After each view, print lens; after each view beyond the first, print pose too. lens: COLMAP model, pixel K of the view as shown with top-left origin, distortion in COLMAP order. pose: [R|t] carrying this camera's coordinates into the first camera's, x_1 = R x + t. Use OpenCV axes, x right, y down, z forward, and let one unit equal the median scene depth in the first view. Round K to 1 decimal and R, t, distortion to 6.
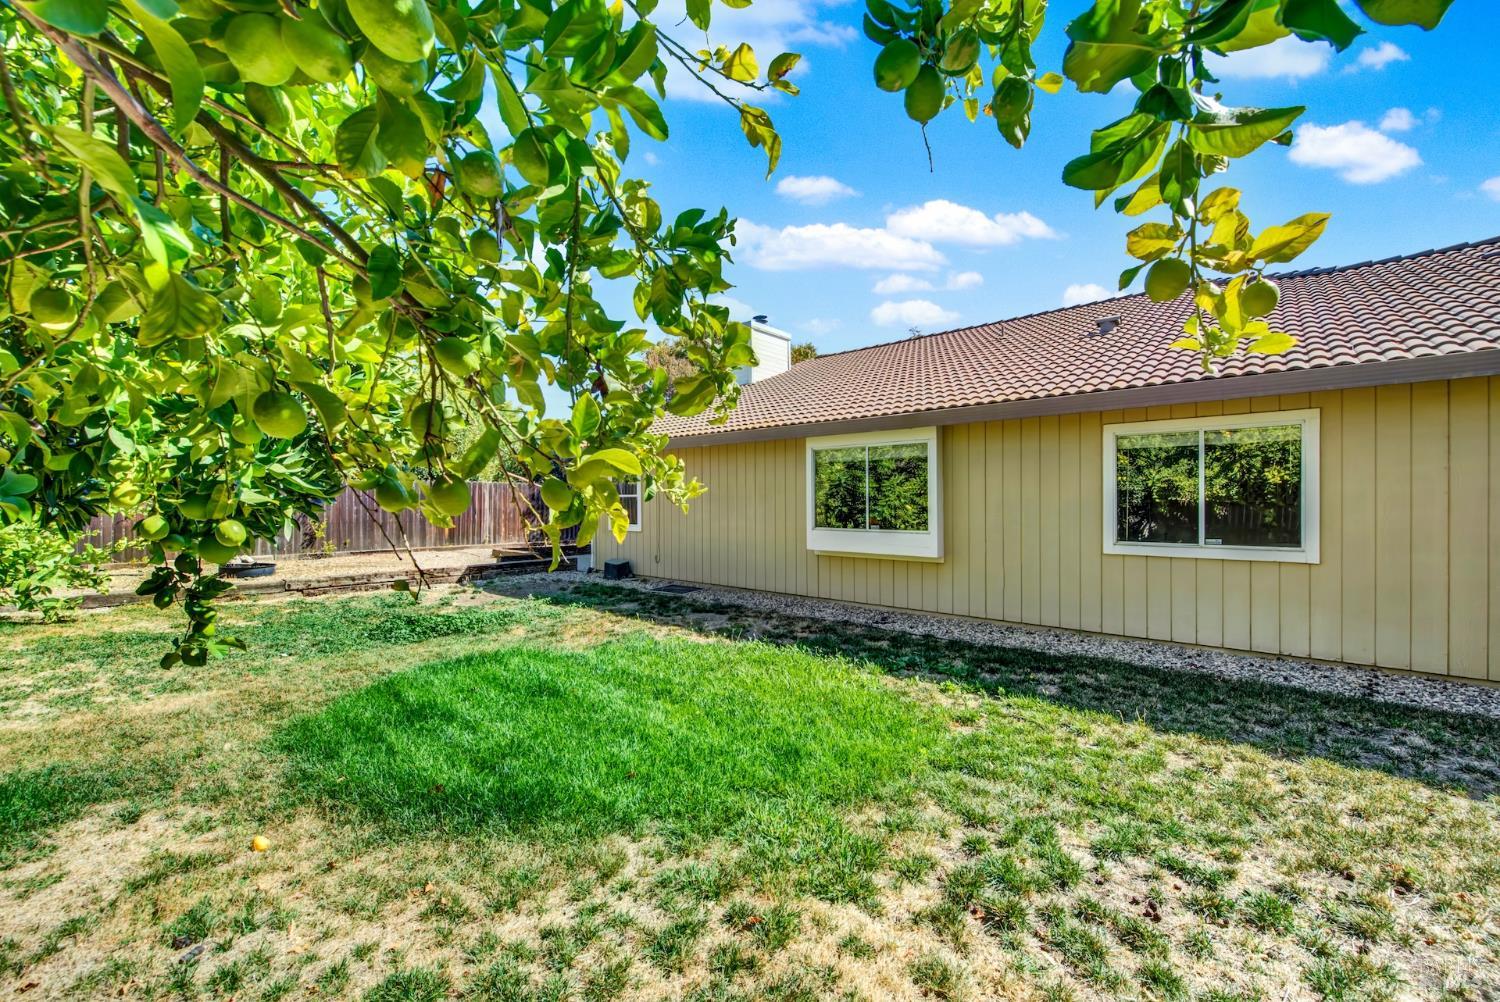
lens RADIAL K [[599.3, 0, 756.8], [0, 599.3, 505.0], [0, 0, 1]] dist [0.004682, -0.003065]
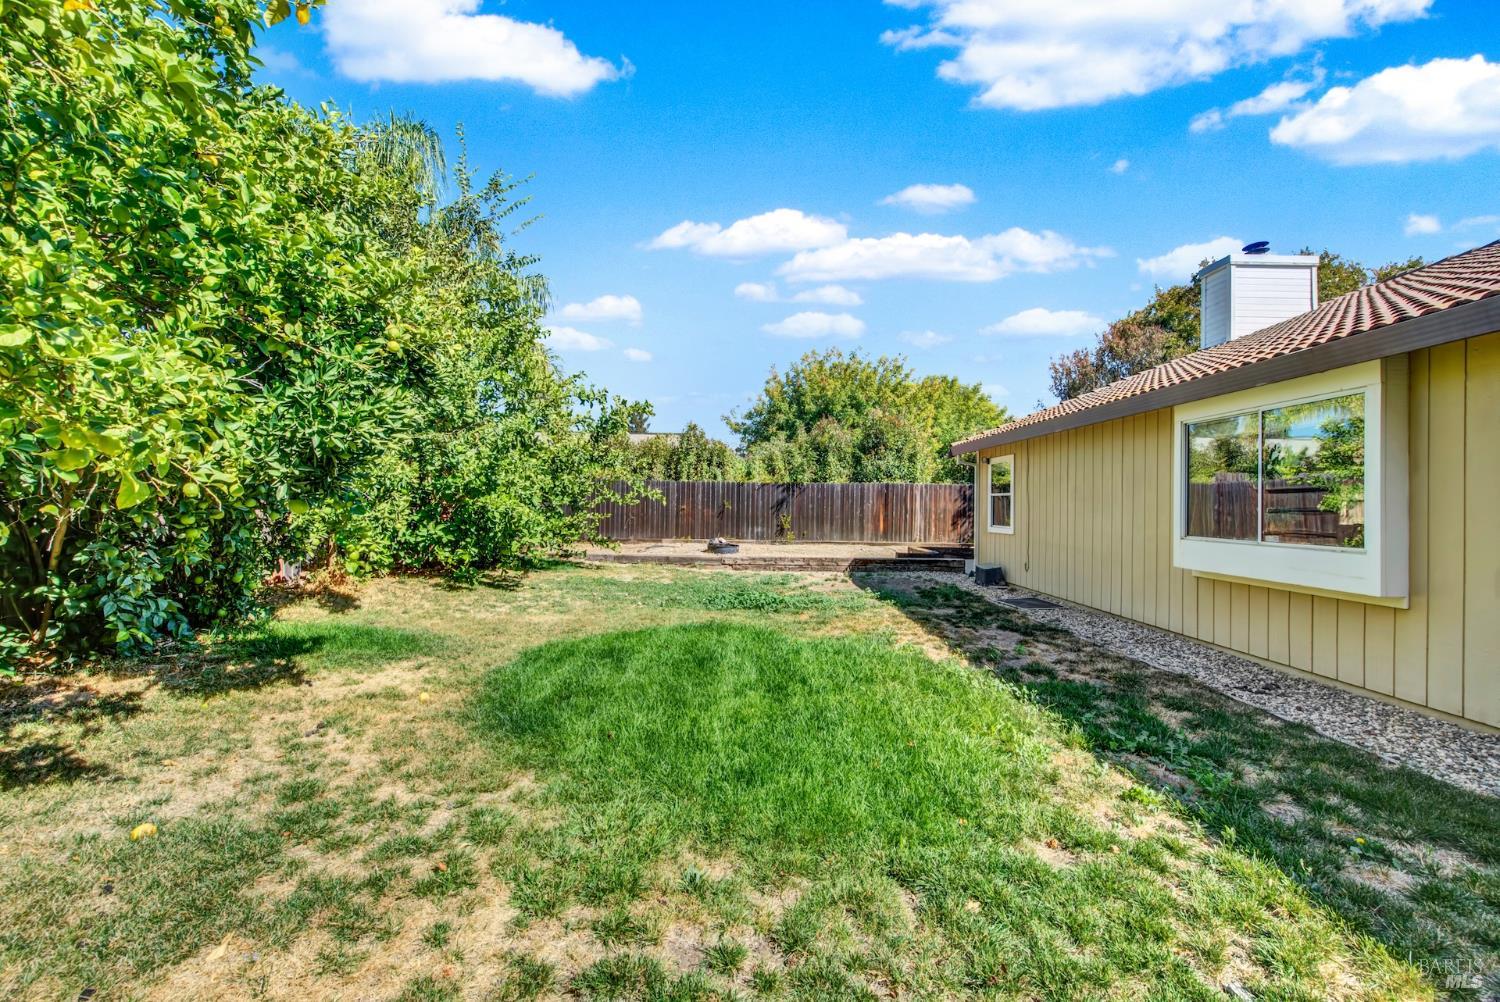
lens RADIAL K [[599.3, 0, 756.8], [0, 599.3, 505.0], [0, 0, 1]] dist [0.004682, -0.003065]
pose [[0.669333, 0.010287, -0.742891, 0.686695], [-0.016272, 0.999867, -0.000814, 0.025423], [0.742784, 0.012633, 0.669412, 0.413423]]
